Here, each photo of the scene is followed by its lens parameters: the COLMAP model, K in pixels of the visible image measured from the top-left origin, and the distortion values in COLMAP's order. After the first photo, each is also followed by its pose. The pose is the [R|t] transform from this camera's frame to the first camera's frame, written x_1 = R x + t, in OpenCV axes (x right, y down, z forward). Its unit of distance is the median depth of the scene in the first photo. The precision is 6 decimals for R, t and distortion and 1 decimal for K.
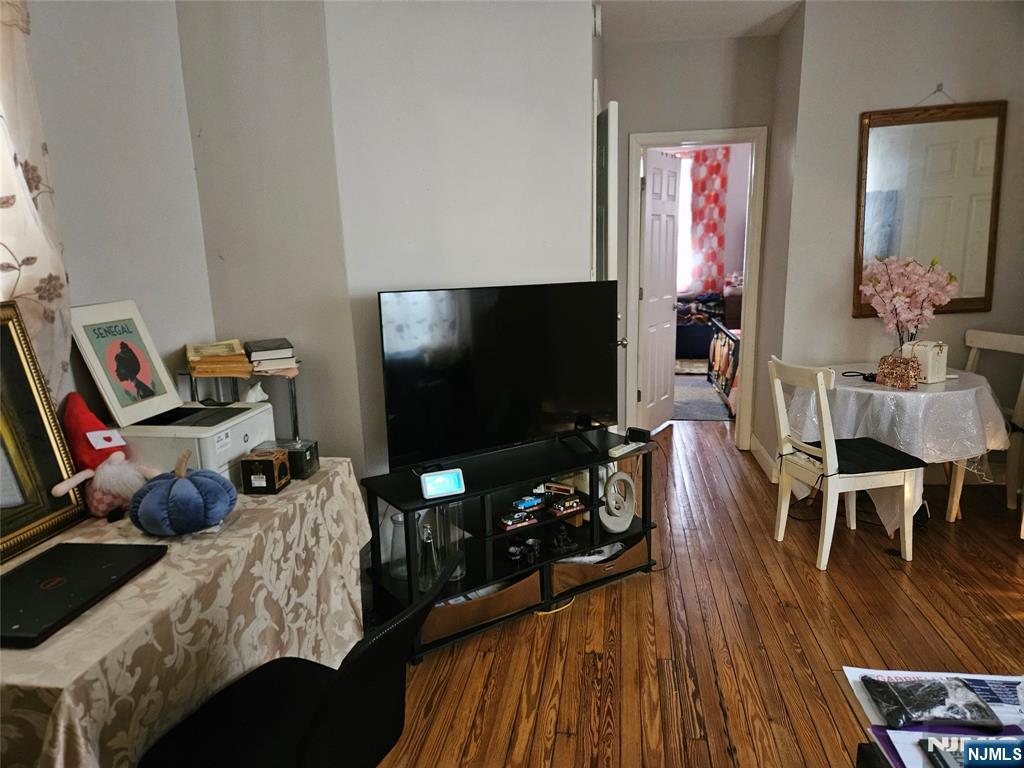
lens RADIAL K [[689.7, 0, 529.1], [0, 689.7, 387.8], [0, 0, 1]] dist [0.074212, -0.052520]
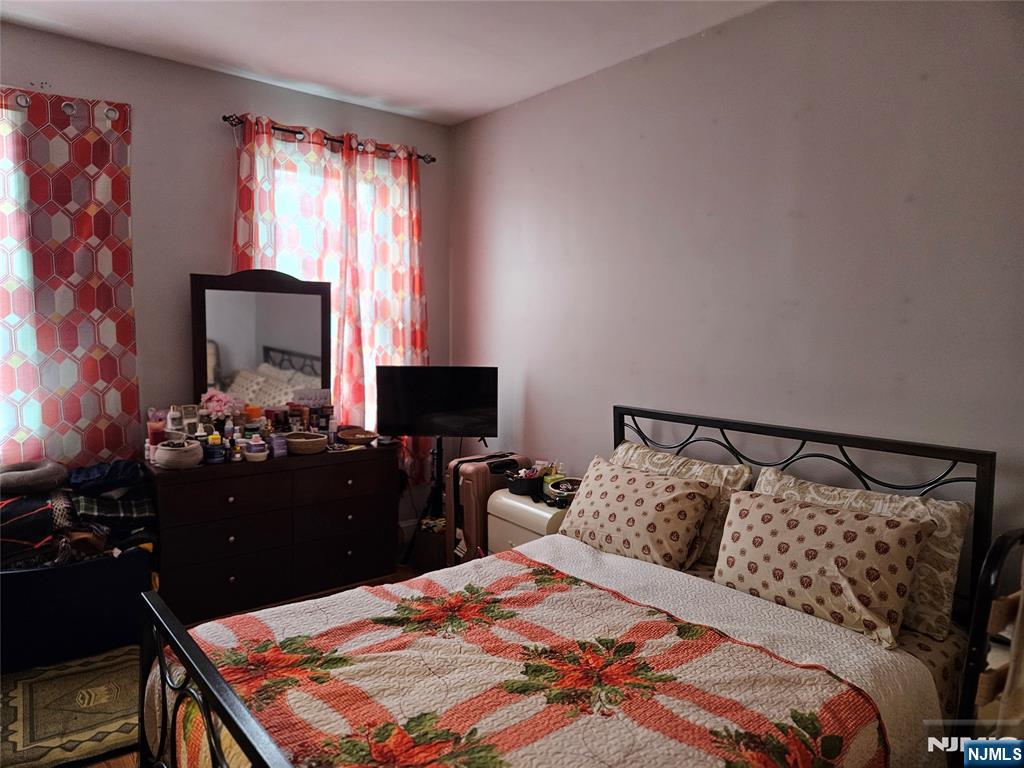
lens RADIAL K [[689.7, 0, 509.4], [0, 689.7, 390.3], [0, 0, 1]] dist [0.074212, -0.052520]
pose [[0.685486, -0.032706, 0.727351, 0.330805], [0.121227, 0.990173, -0.069726, -0.306234], [-0.717923, 0.135970, 0.682715, 1.429208]]
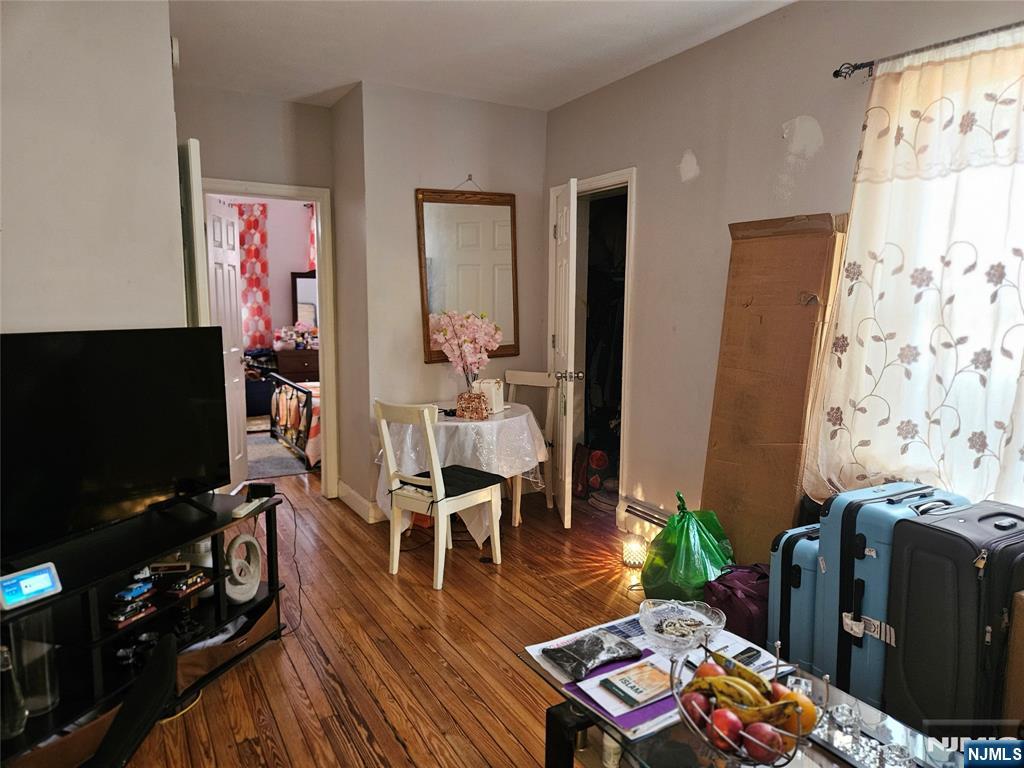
lens RADIAL K [[689.7, 0, 528.5], [0, 689.7, 380.7], [0, 0, 1]] dist [0.074212, -0.052520]
pose [[0.784438, -0.047060, 0.618420, -0.124035], [0.105509, 0.992708, -0.058291, 0.013576], [-0.611167, 0.110975, 0.783683, 0.024000]]
